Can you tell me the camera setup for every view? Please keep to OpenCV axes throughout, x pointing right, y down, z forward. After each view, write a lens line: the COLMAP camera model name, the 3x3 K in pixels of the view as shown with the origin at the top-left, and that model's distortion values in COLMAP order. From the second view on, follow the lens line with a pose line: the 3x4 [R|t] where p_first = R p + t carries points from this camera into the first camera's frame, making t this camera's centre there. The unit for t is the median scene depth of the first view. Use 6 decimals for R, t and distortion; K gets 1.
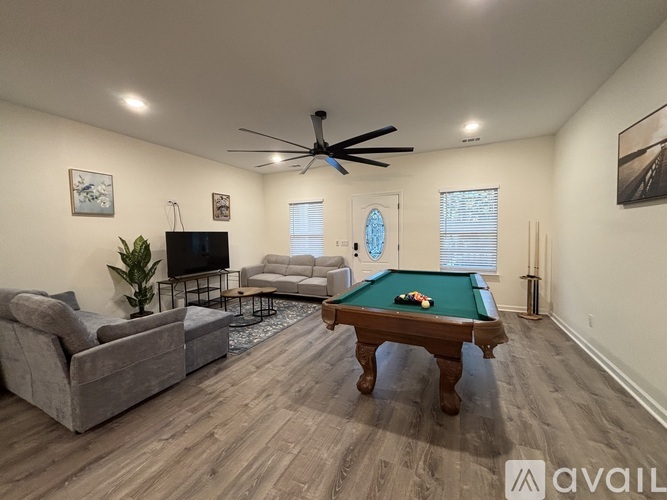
lens RADIAL K [[265.1, 0, 335.7], [0, 265.1, 246.3], [0, 0, 1]] dist [0.004260, -0.000075]
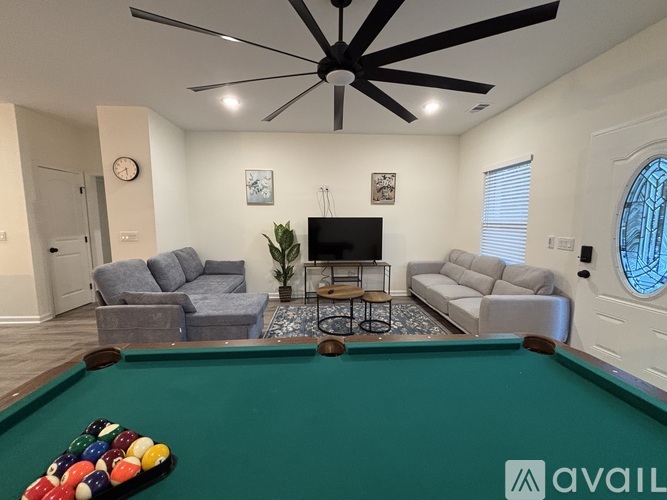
lens RADIAL K [[265.1, 0, 332.8], [0, 265.1, 249.6], [0, 0, 1]] dist [0.004260, -0.000075]
pose [[0.483275, 0.114148, -0.867995, 0.265389], [-0.049452, 0.993440, 0.103112, -0.032865], [0.874071, -0.006907, 0.485749, 0.458509]]
